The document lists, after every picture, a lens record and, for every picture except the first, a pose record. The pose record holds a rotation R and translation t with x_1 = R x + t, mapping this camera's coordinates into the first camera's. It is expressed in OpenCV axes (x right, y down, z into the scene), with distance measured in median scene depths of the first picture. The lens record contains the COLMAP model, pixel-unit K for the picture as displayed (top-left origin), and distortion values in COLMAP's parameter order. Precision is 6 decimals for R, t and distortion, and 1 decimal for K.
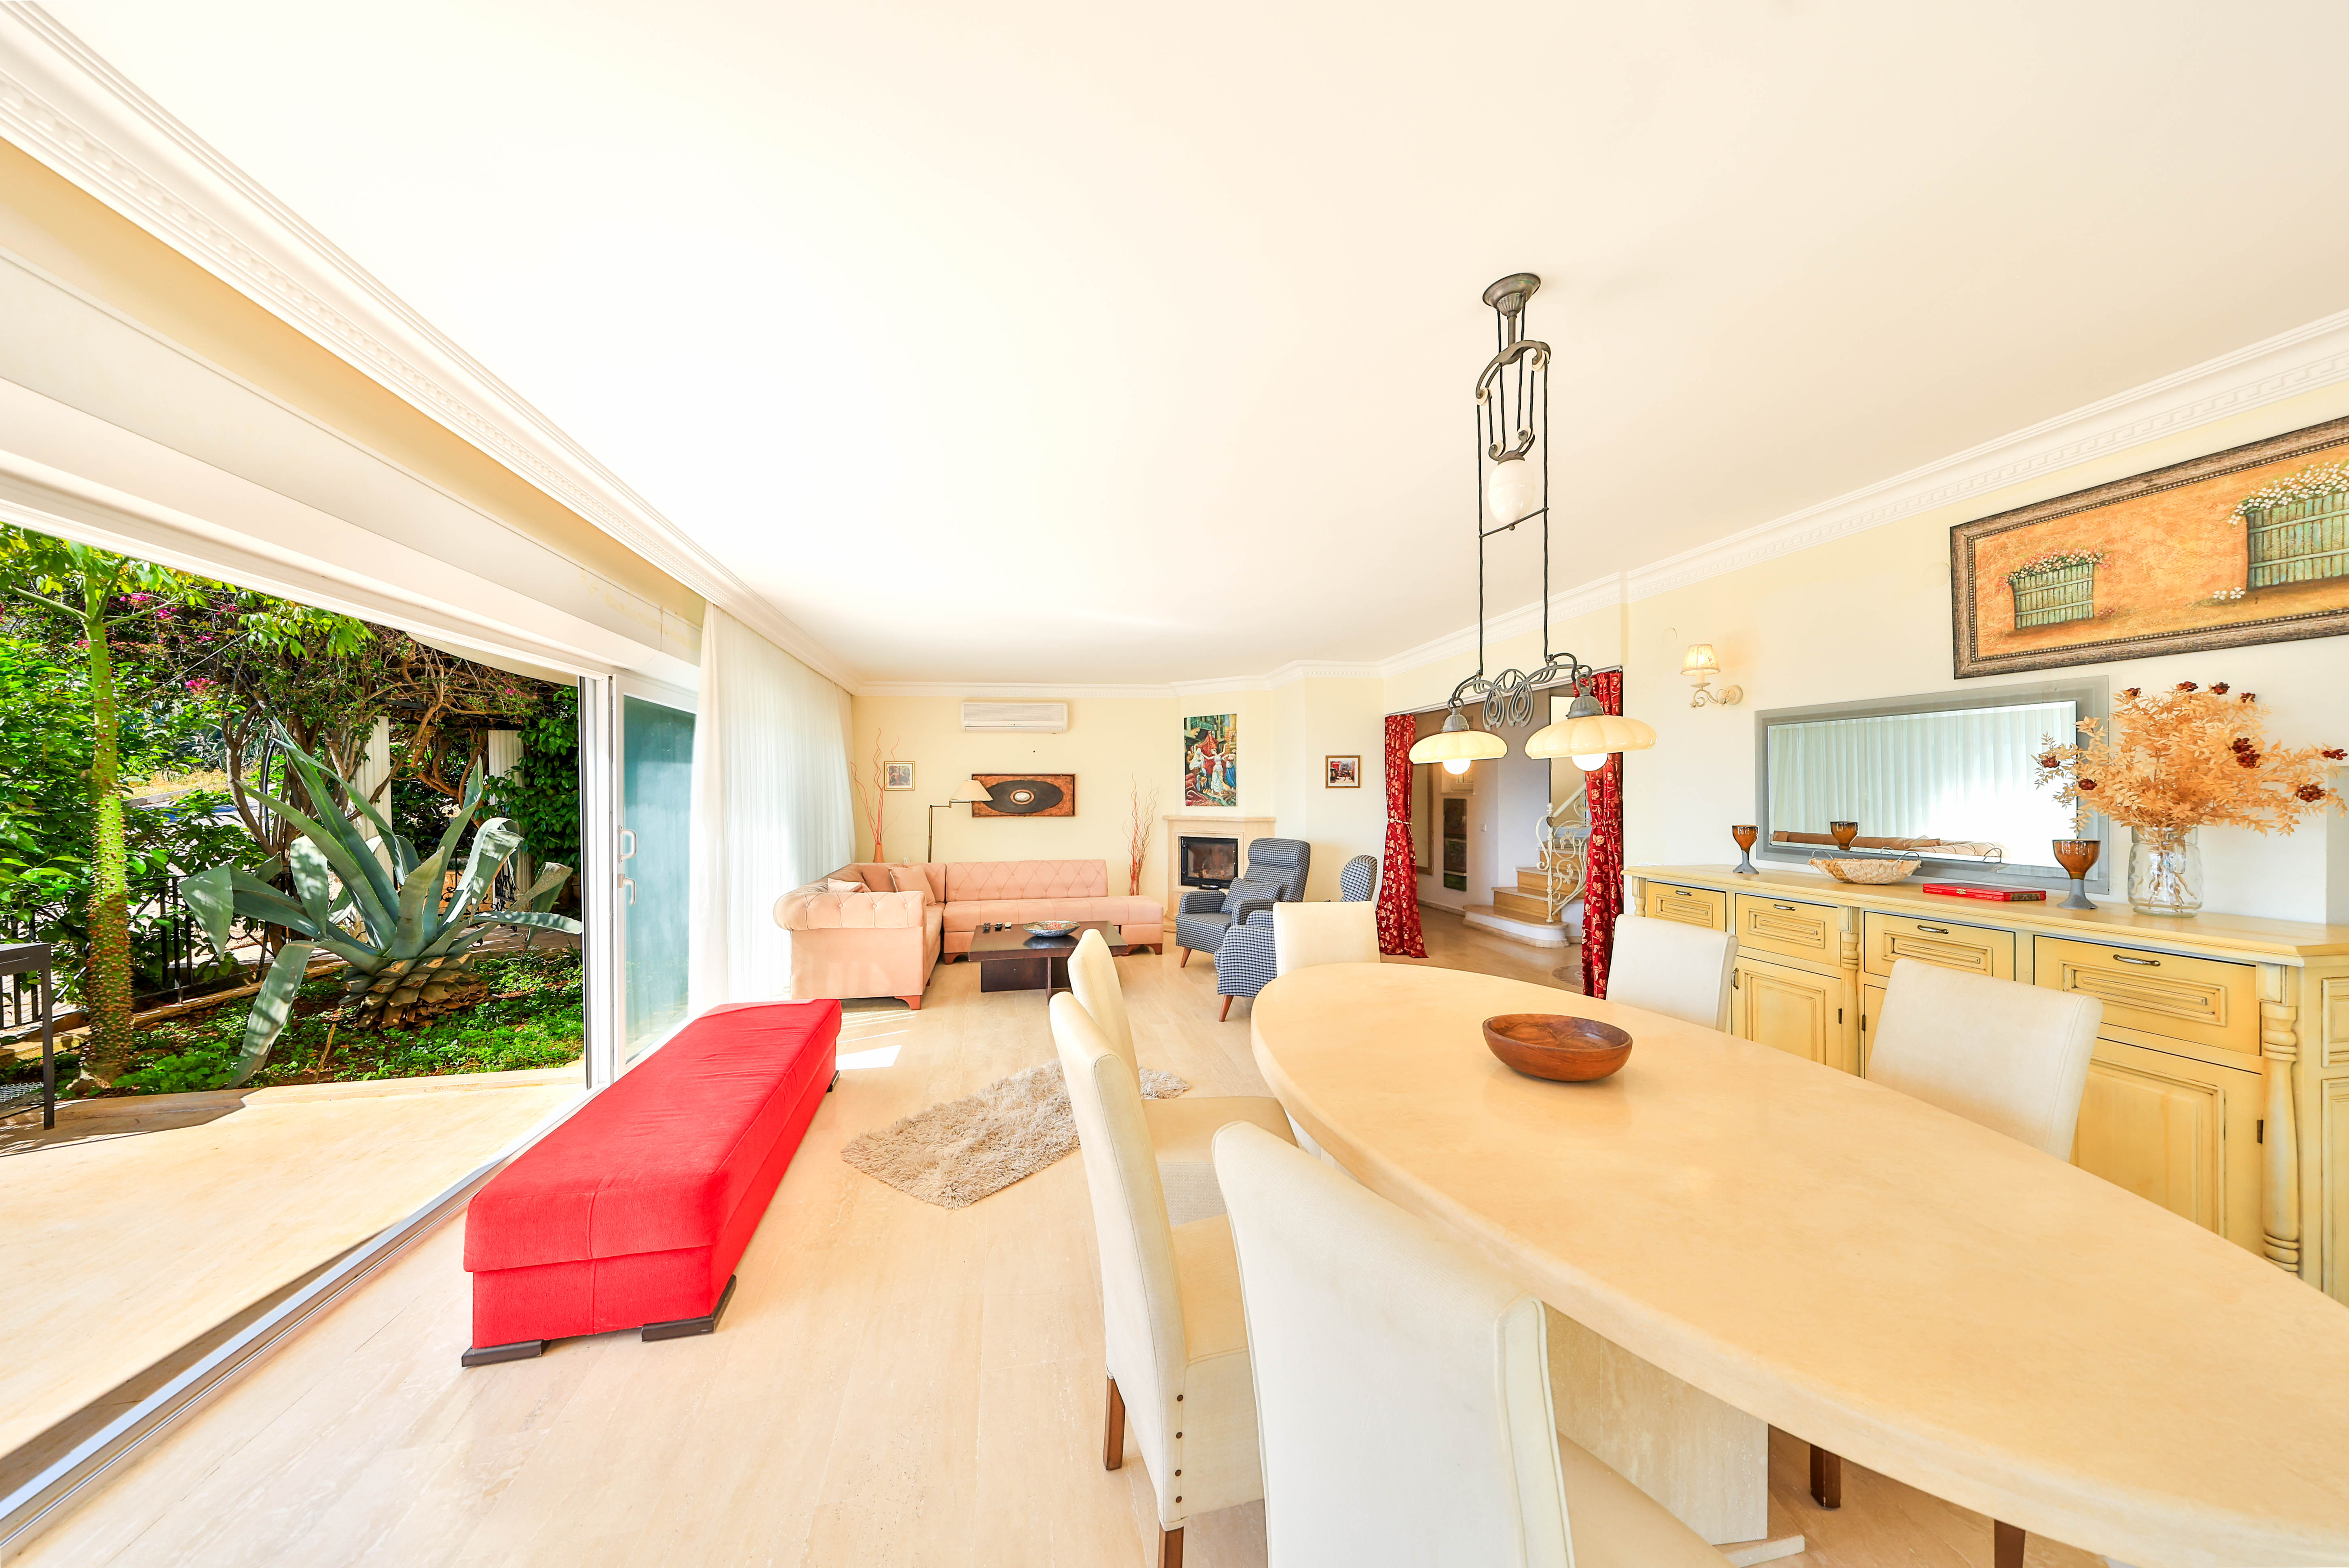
lens RADIAL K [[799.8, 0, 1167.7], [0, 799.8, 791.5], [0, 0, 1]] dist [0.000145, 0.000038]
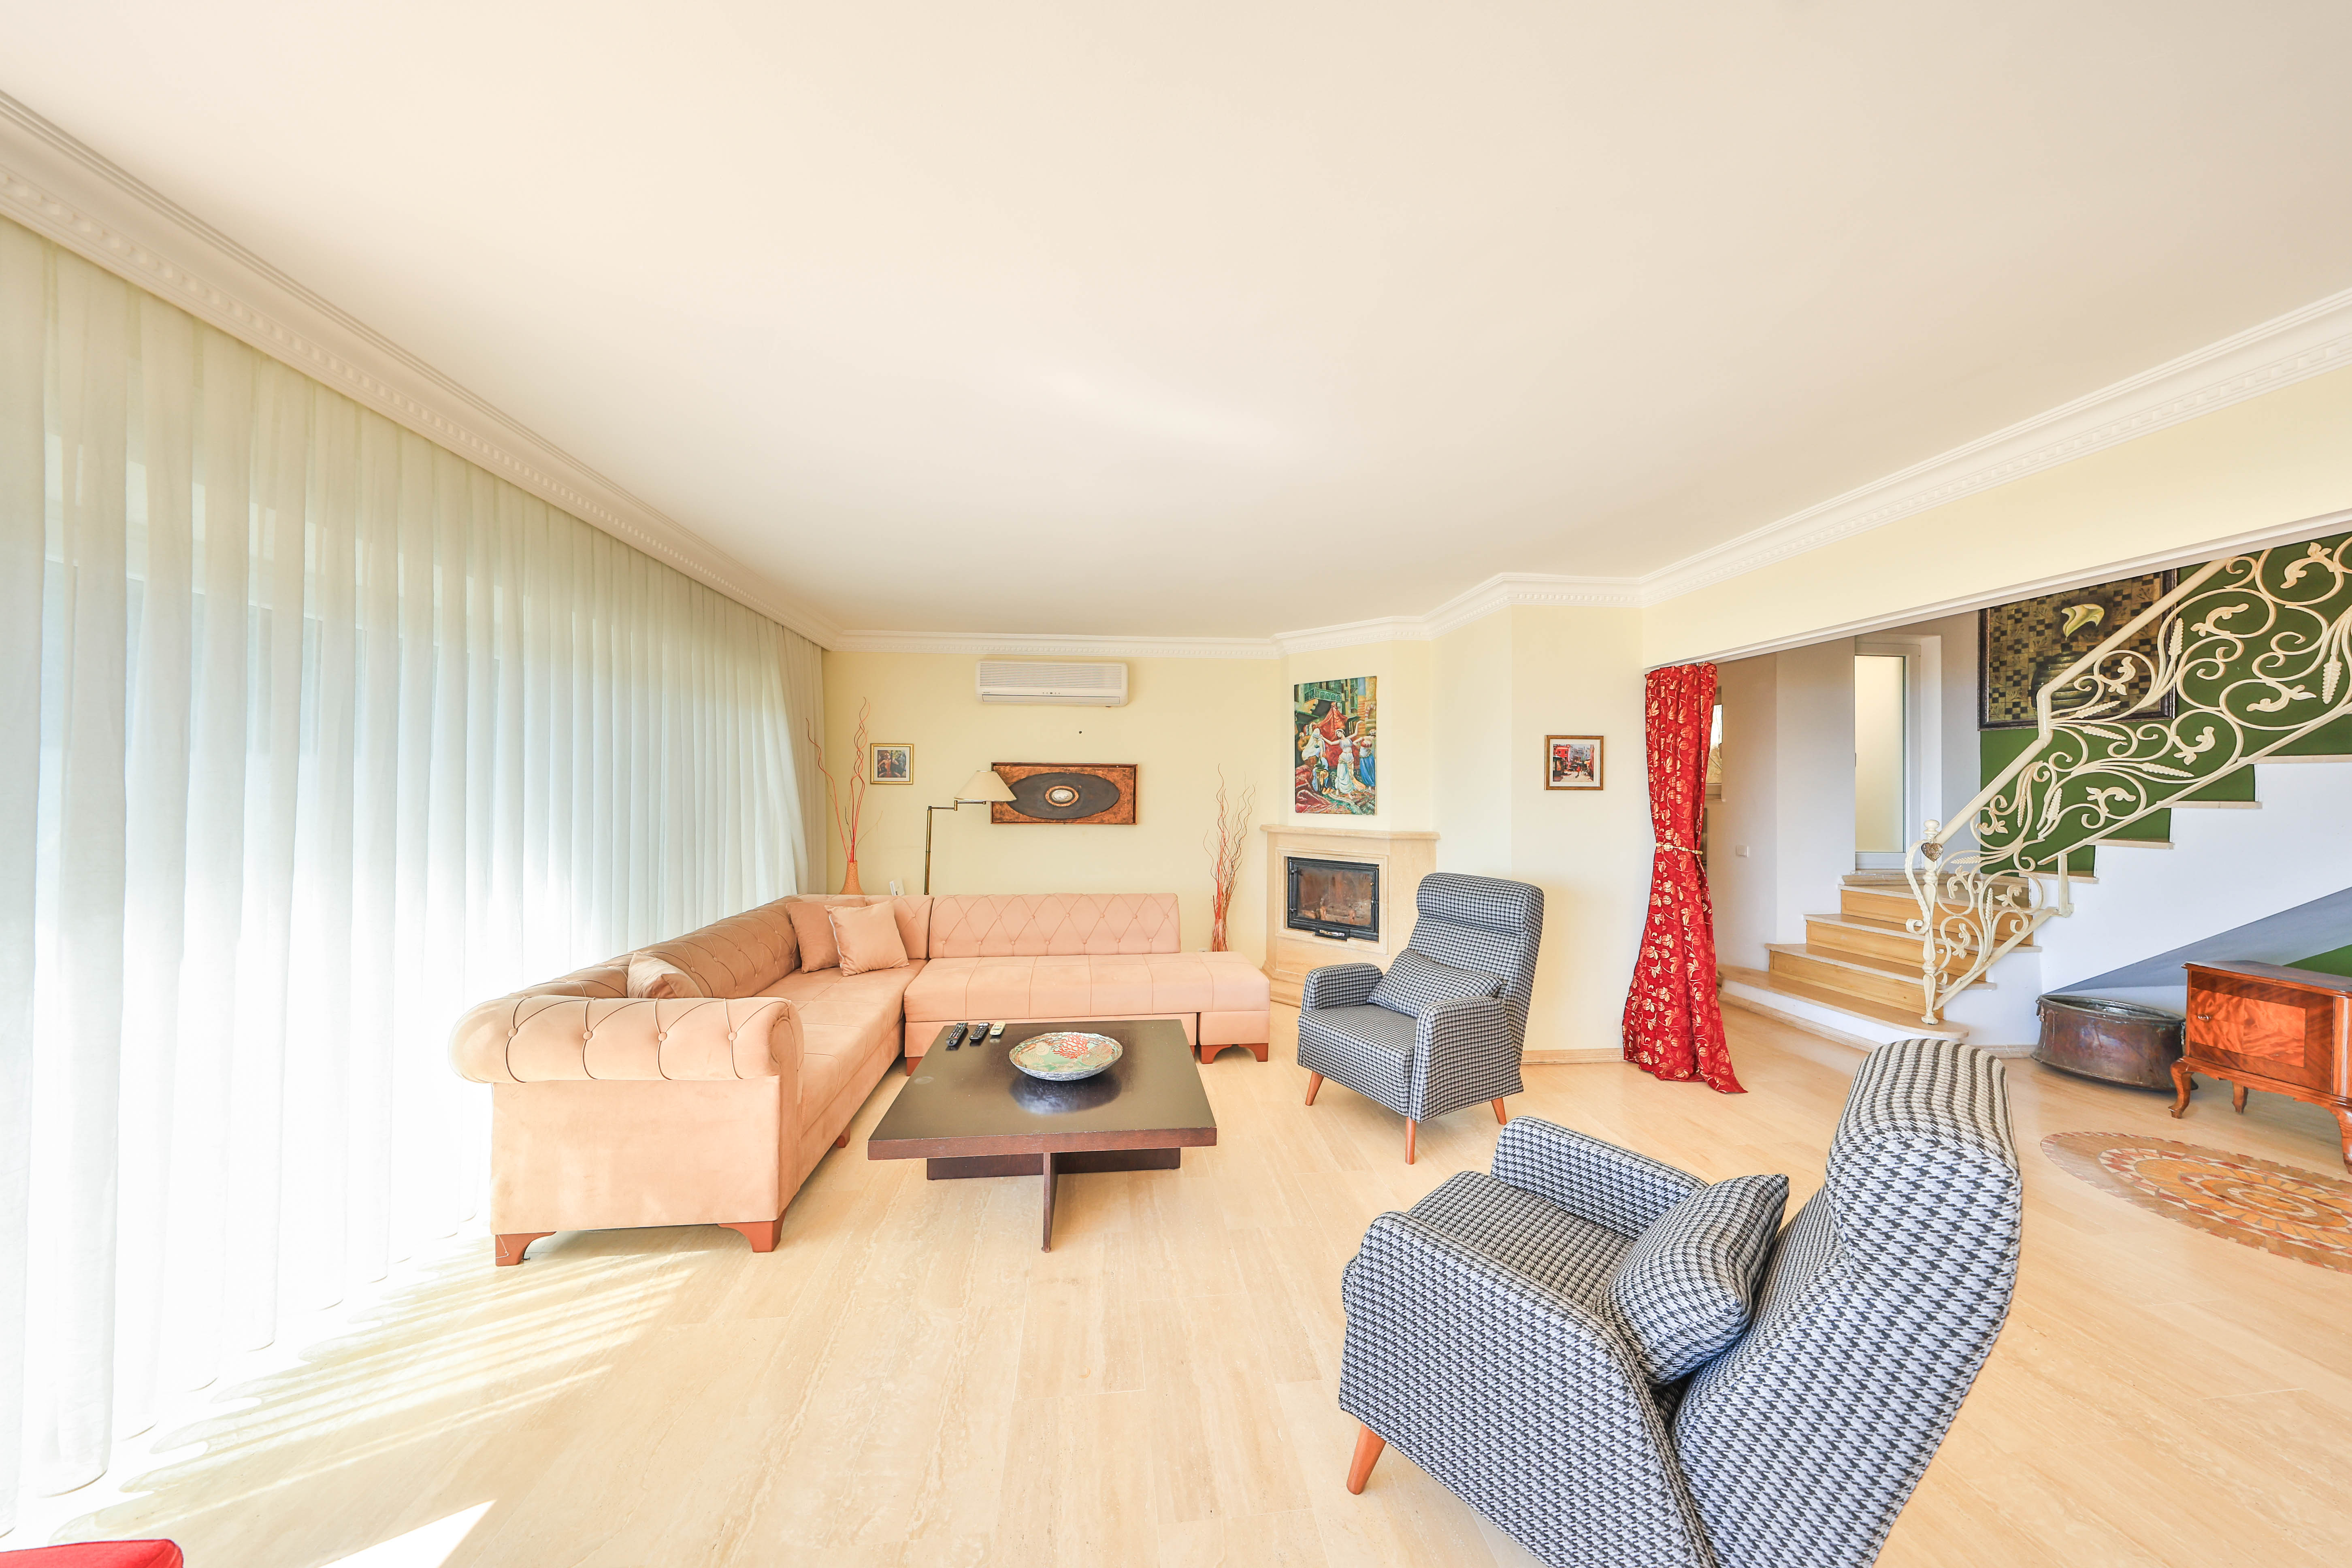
lens RADIAL K [[716.2, 0, 1176.0], [0, 716.2, 784.0], [0, 0, 1]] dist [-0.007272, -0.000055]
pose [[0.996010, 0.012387, -0.088380, -0.026688], [-0.013175, 0.999878, -0.008341, -0.000311], [0.088265, 0.009472, 0.996052, 0.391871]]
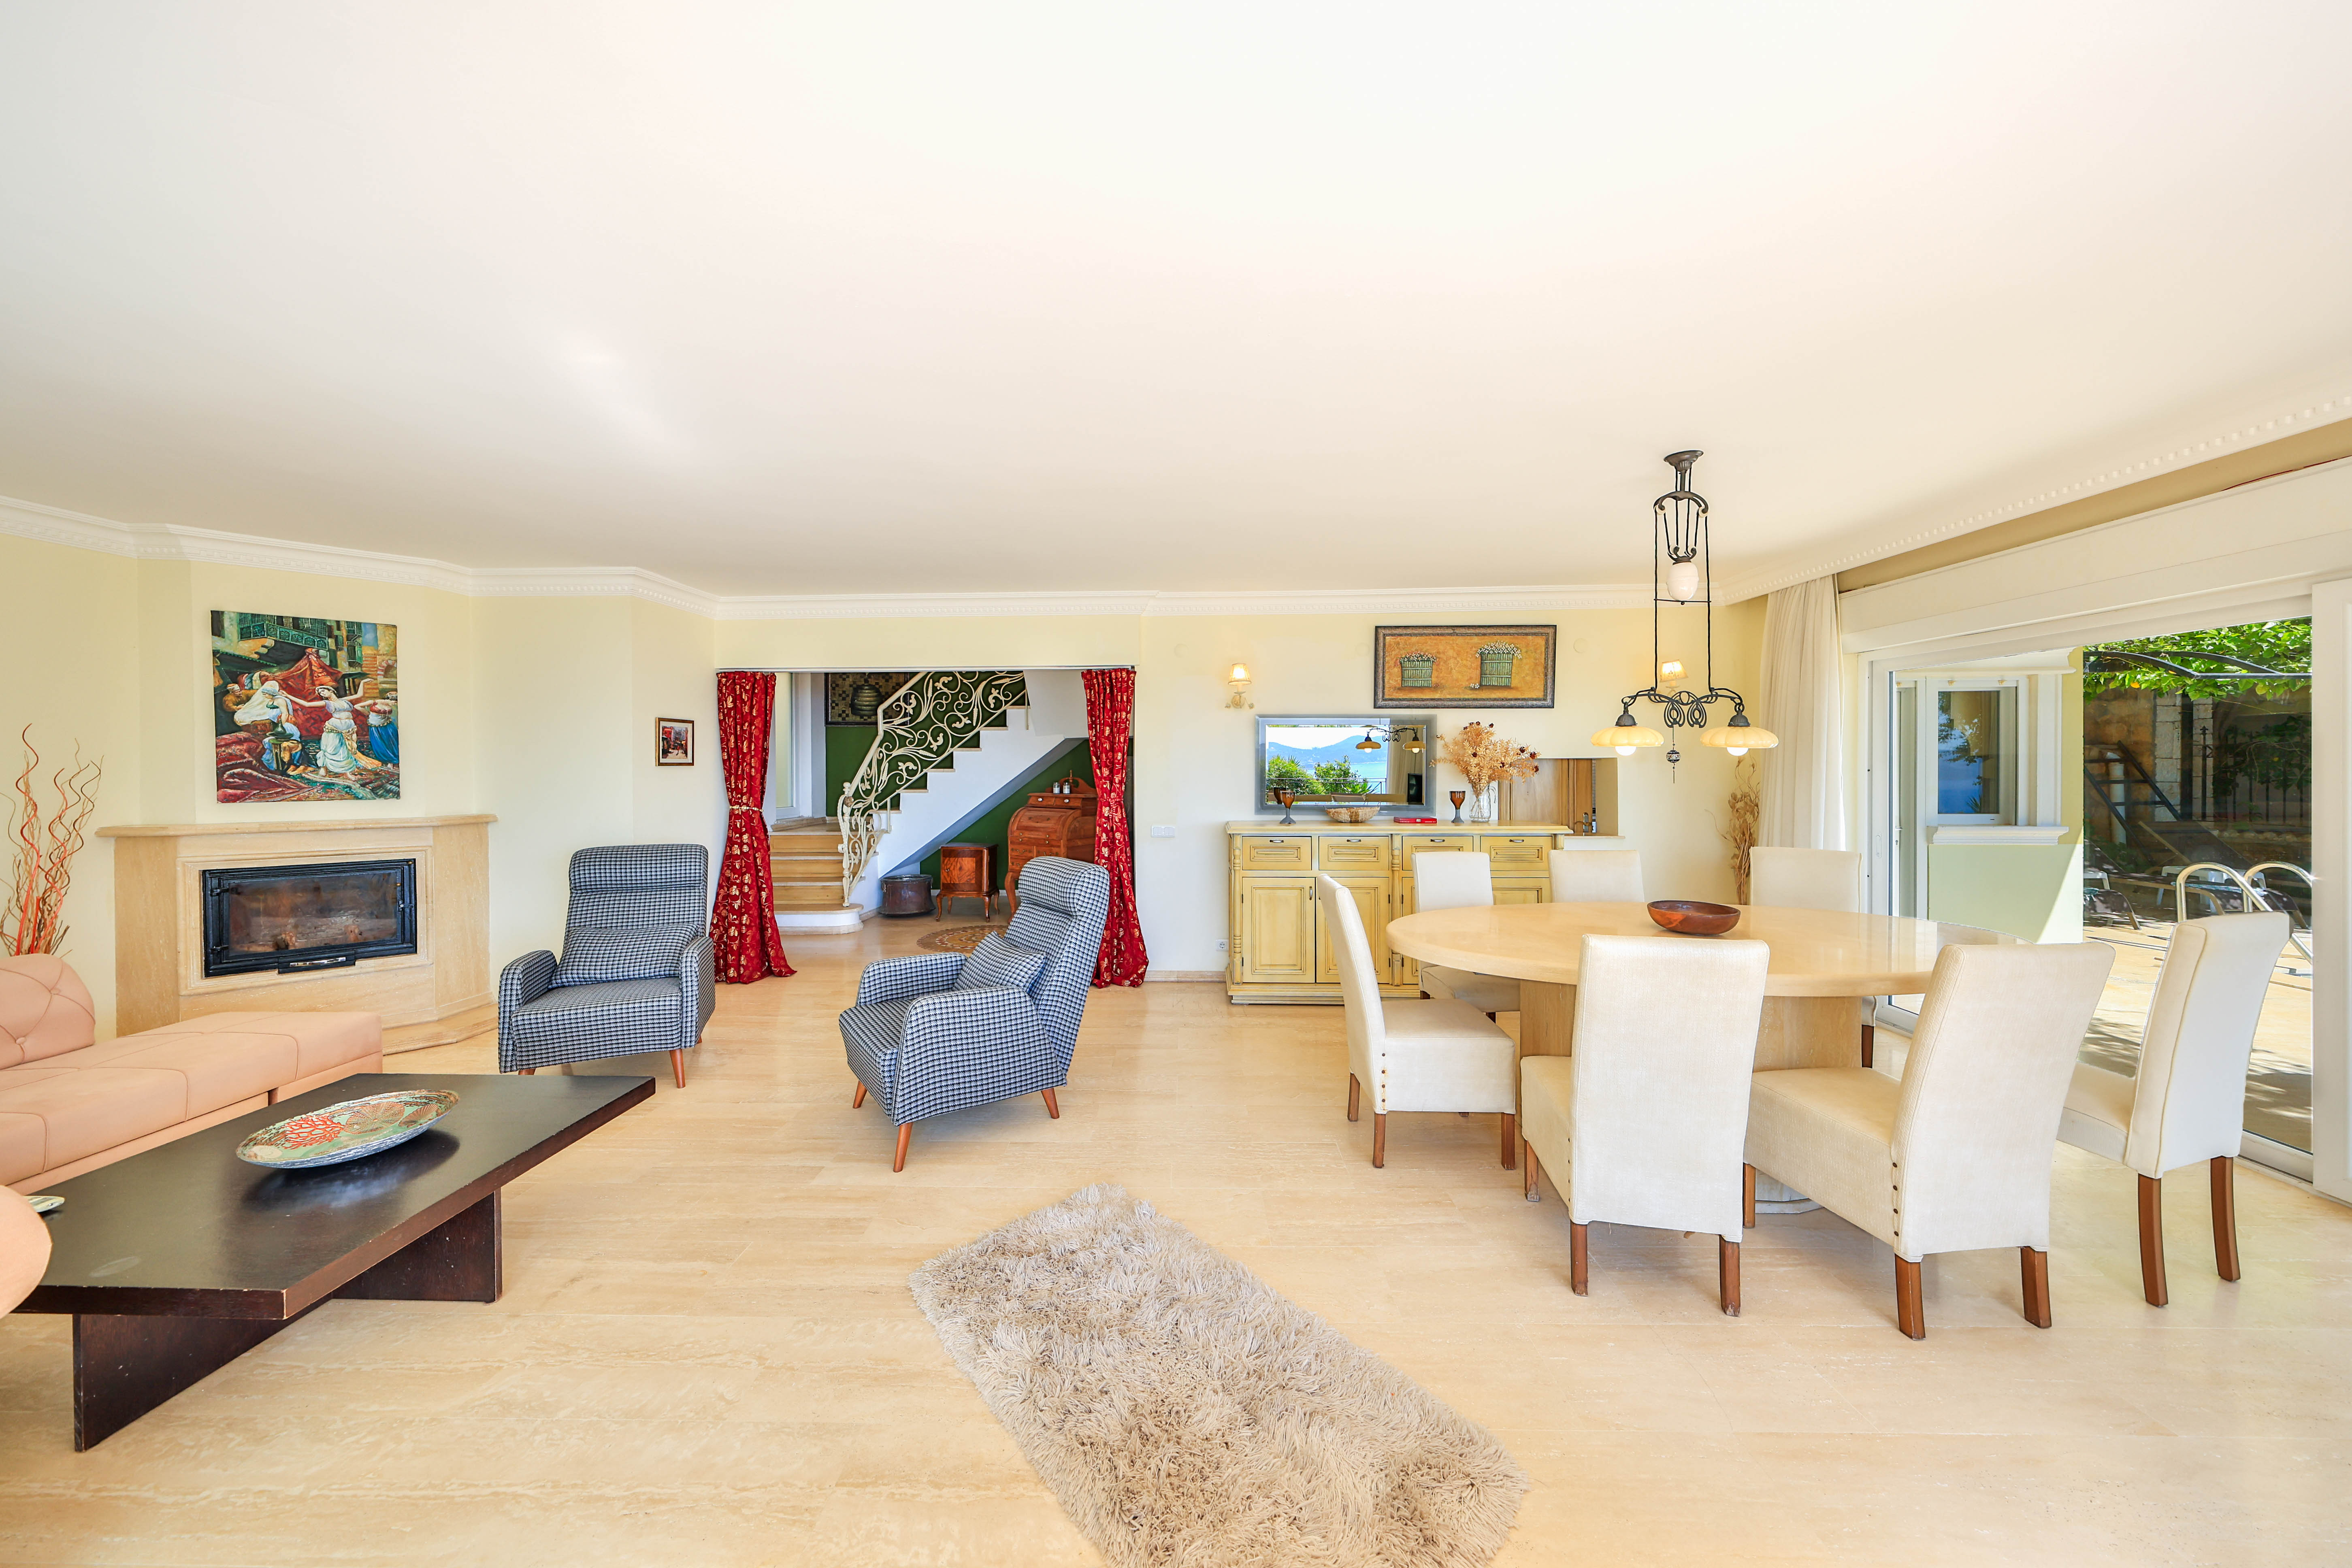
lens RADIAL K [[753.6, 0, 1167.1], [0, 753.6, 772.1], [0, 0, 1]] dist [-0.000572, -0.000042]
pose [[0.214850, -0.003073, 0.976642, -0.294743], [0.003023, 0.999992, 0.002481, 0.000764], [-0.976642, 0.002419, 0.214858, 0.388869]]
